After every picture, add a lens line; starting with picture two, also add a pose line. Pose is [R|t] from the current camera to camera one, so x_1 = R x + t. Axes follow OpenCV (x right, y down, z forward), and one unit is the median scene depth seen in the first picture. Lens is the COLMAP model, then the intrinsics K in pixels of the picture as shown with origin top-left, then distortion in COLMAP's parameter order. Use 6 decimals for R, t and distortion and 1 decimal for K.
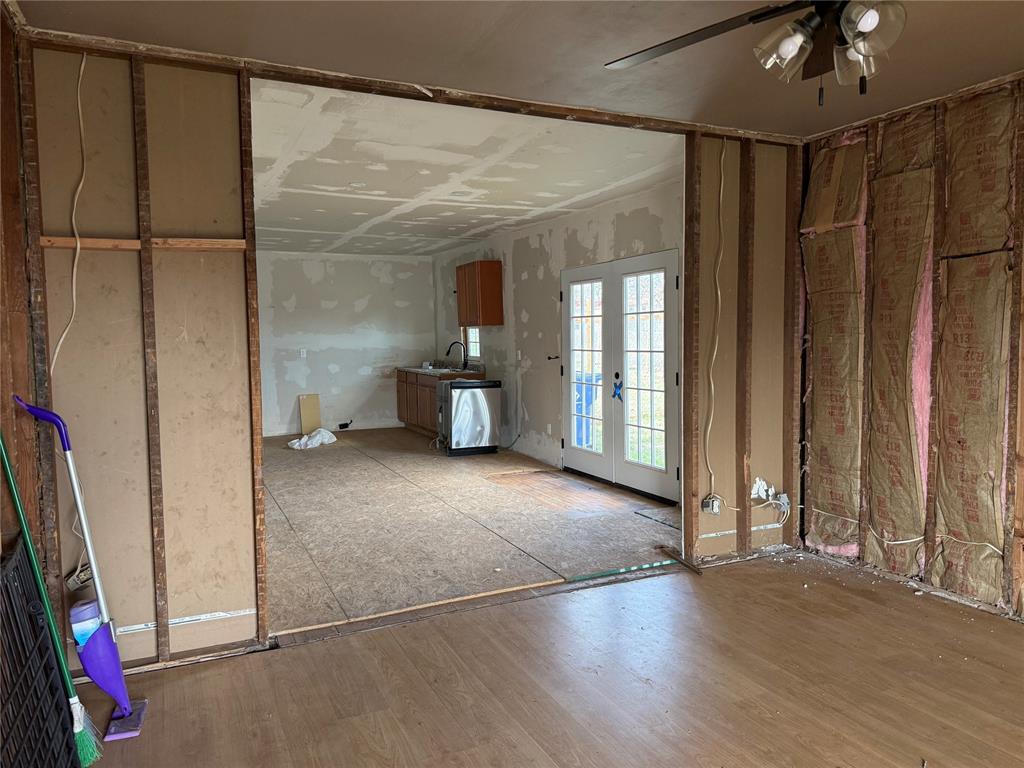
lens RADIAL K [[729.6, 0, 533.3], [0, 729.6, 386.4], [0, 0, 1]] dist [0.016688, -0.030779]
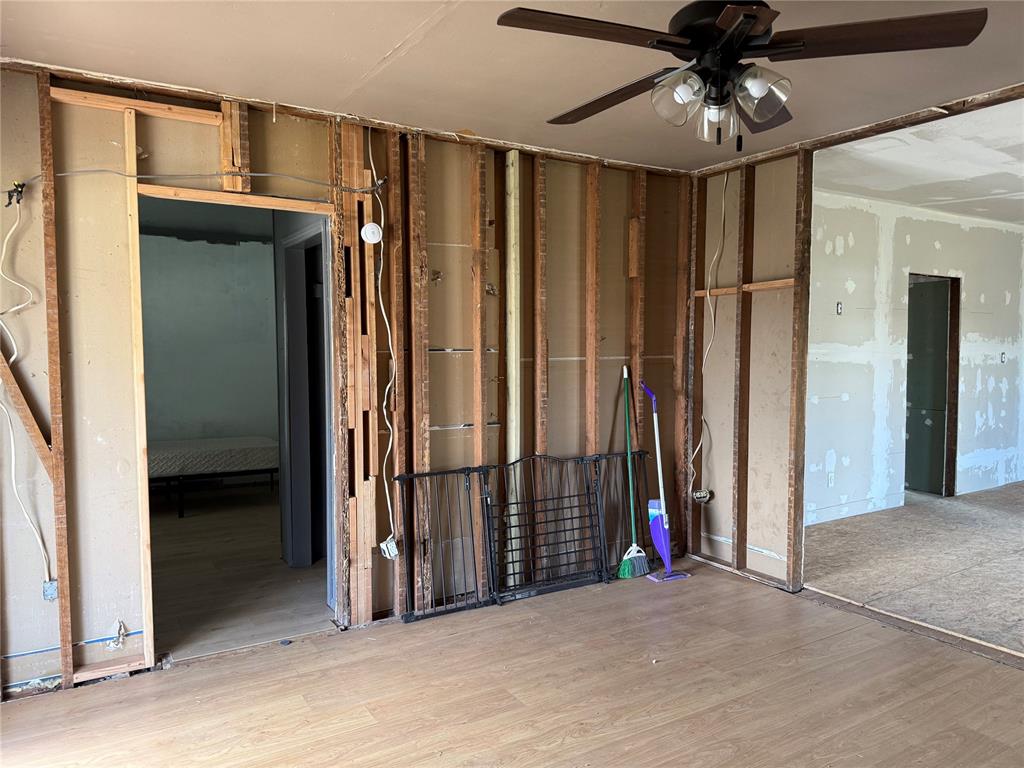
lens RADIAL K [[729.6, 0, 510.4], [0, 729.6, 387.1], [0, 0, 1]] dist [0.016688, -0.030779]
pose [[0.088522, 0.068597, -0.993709, 0.862814], [-0.073236, 0.995374, 0.062188, -0.047260], [0.993378, 0.067270, 0.093136, 0.364277]]
